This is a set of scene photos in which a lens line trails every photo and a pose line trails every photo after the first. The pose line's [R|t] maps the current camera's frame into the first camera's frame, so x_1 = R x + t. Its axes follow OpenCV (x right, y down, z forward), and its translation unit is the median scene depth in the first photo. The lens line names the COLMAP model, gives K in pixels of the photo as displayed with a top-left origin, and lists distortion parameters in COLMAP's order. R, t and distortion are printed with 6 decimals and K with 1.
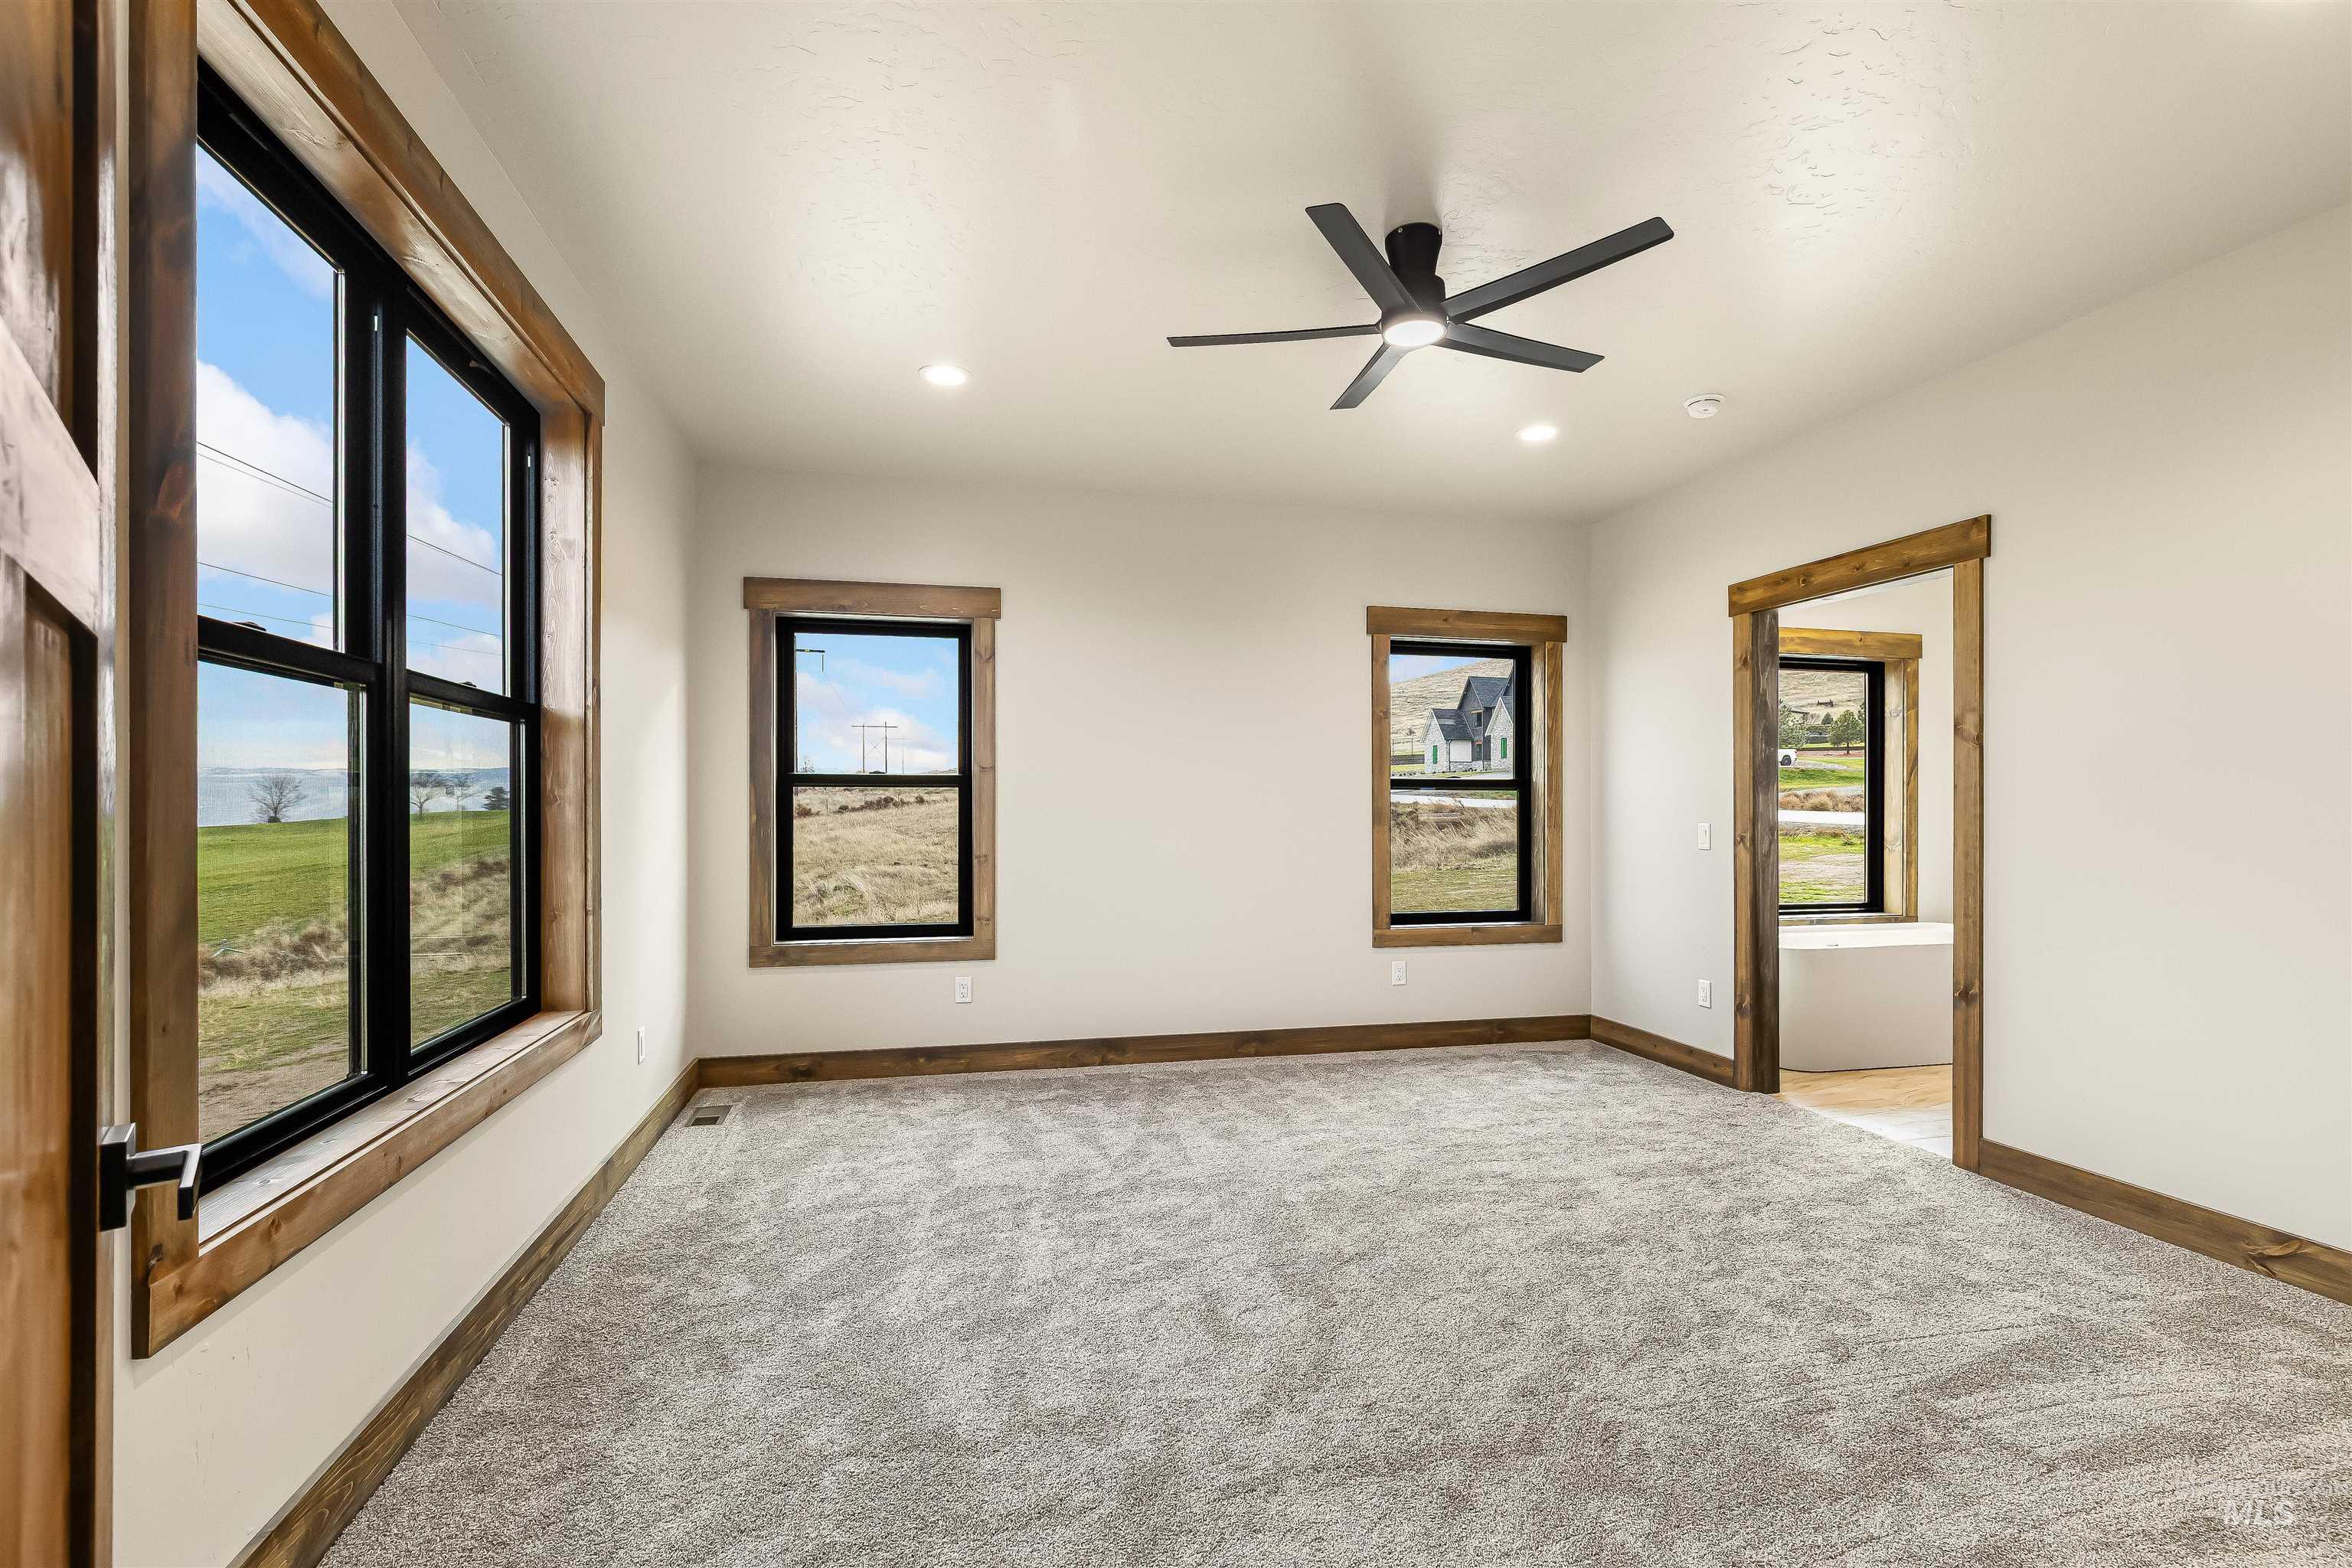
lens RADIAL K [[1075.7, 0, 1177.8], [0, 1075.7, 789.0], [0, 0, 1]] dist [0.000604, 0.000192]
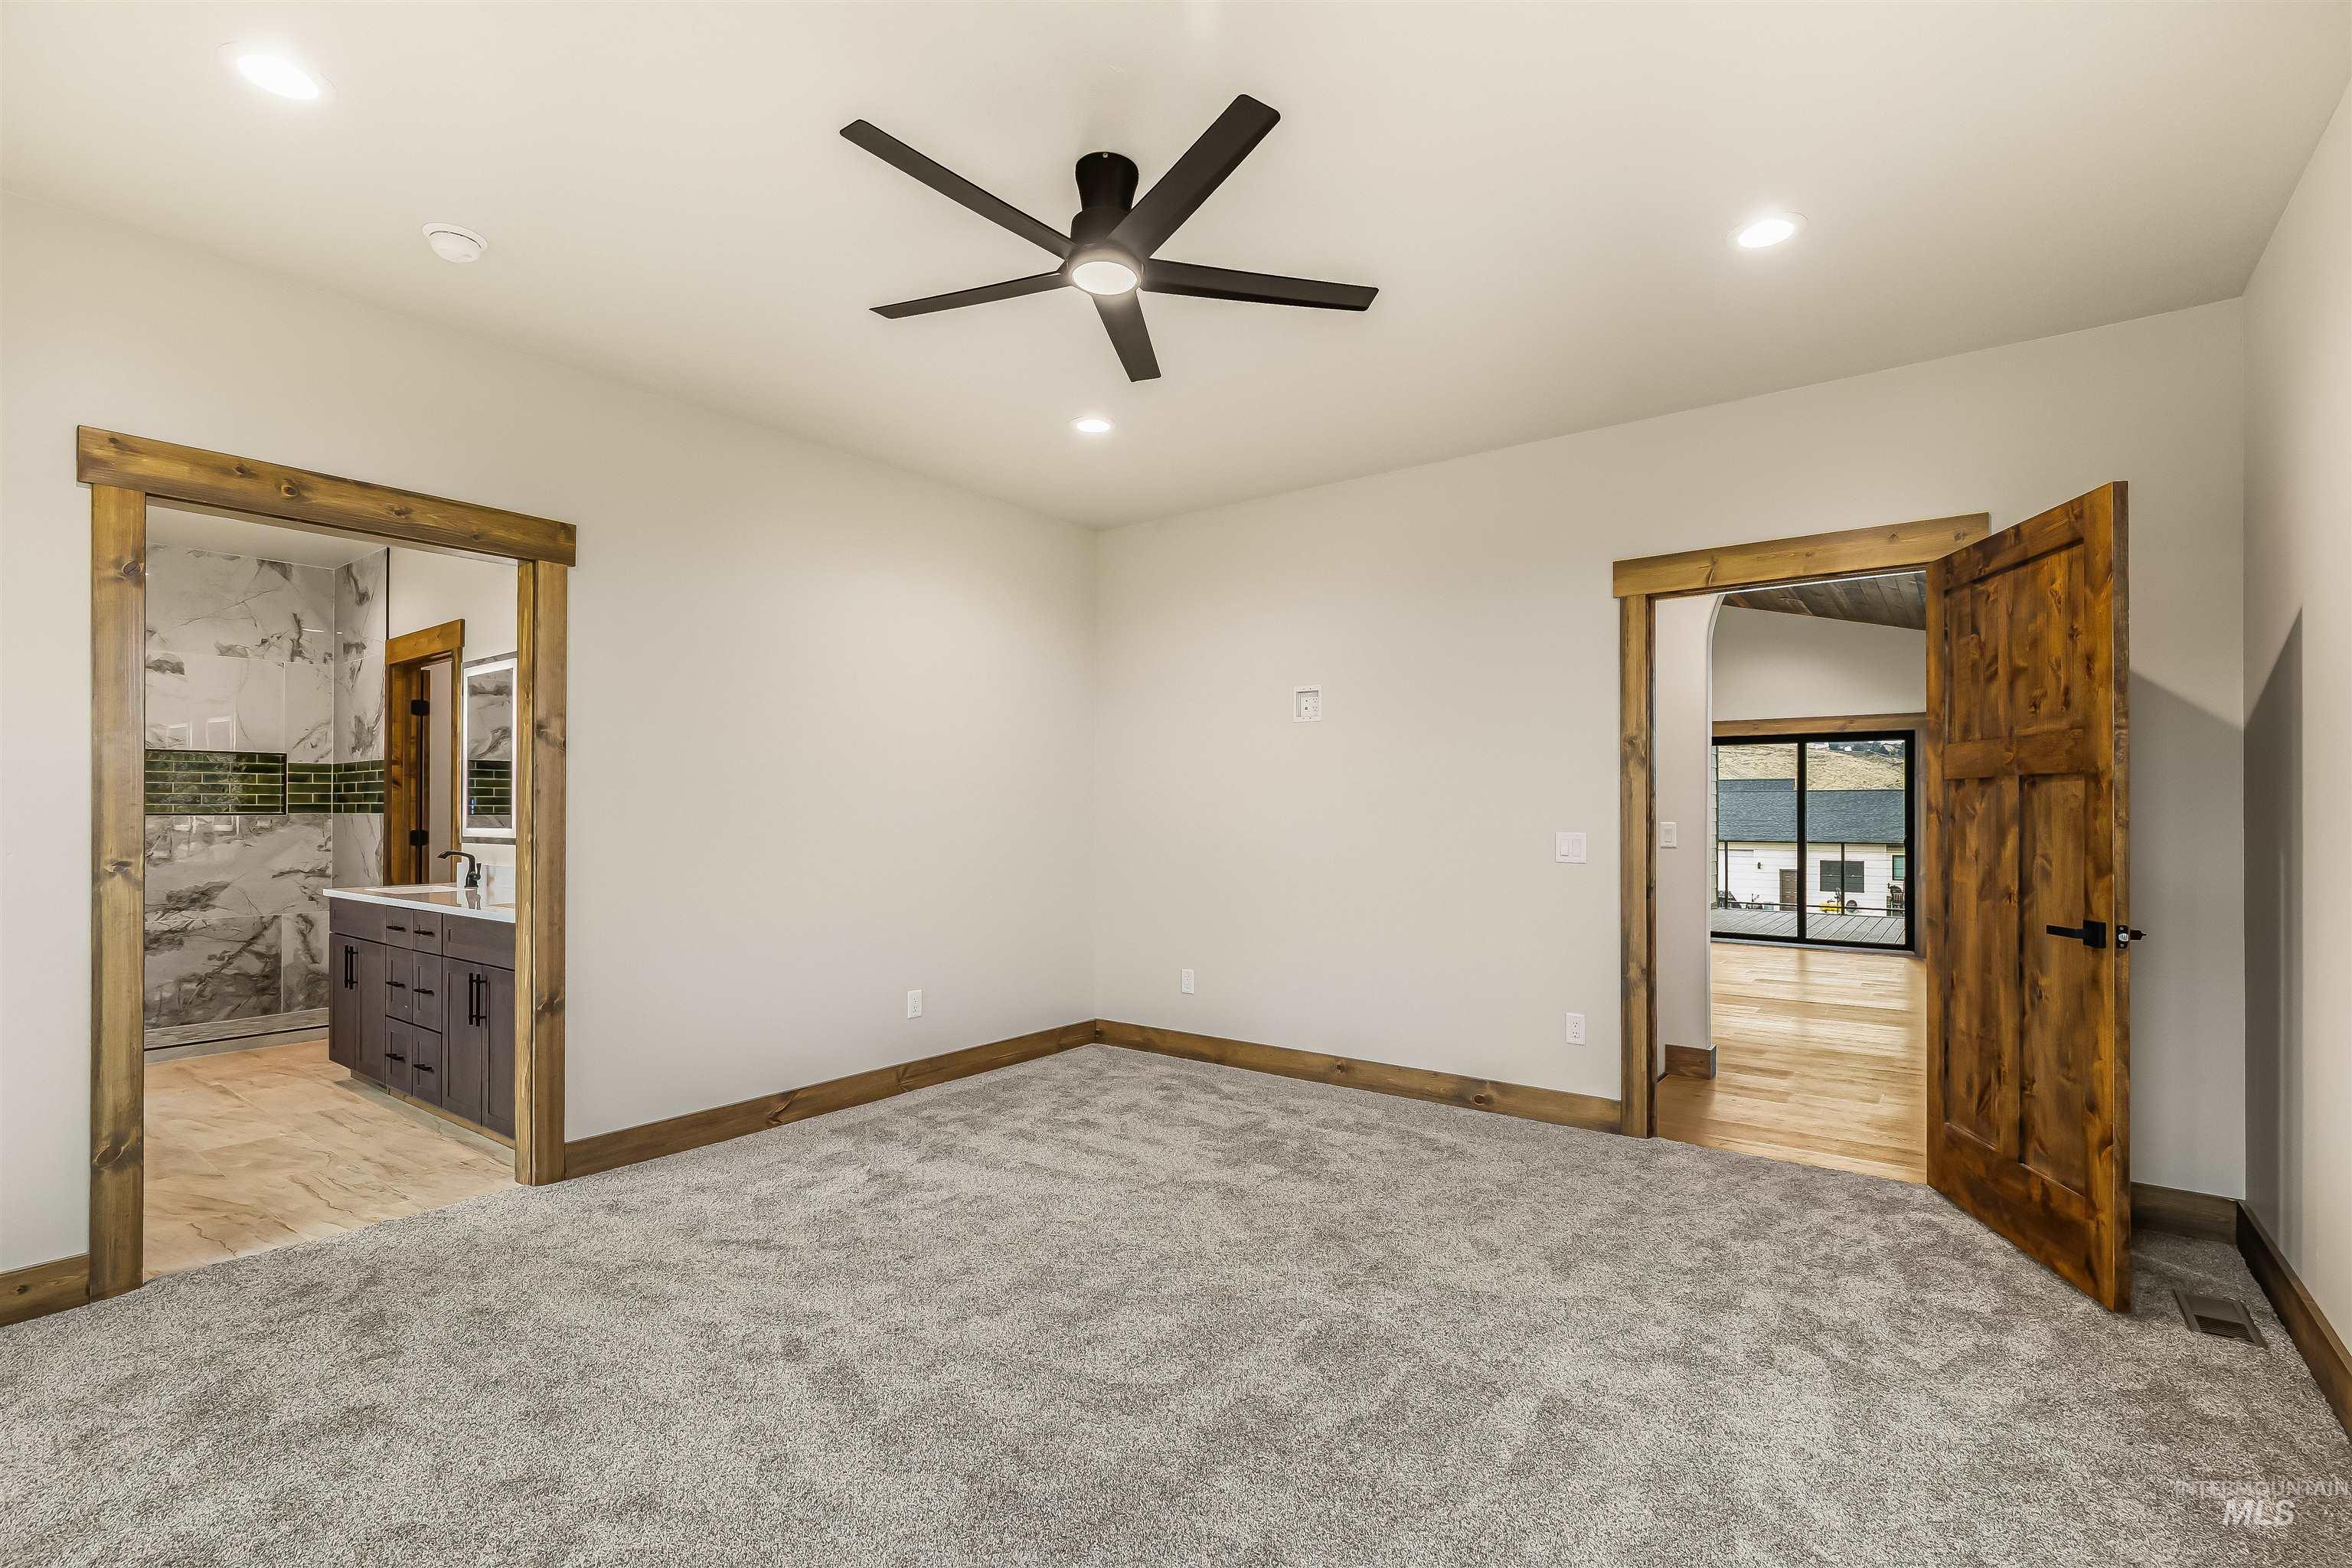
lens RADIAL K [[1075.7, 0, 1187.8], [0, 1075.7, 815.2], [0, 0, 1]] dist [0.000604, 0.000192]
pose [[-0.643661, -0.014768, 0.765168, -0.377321], [-0.022591, 0.999745, 0.000292, 0.003417], [-0.764977, -0.017098, -0.643830, 1.152896]]
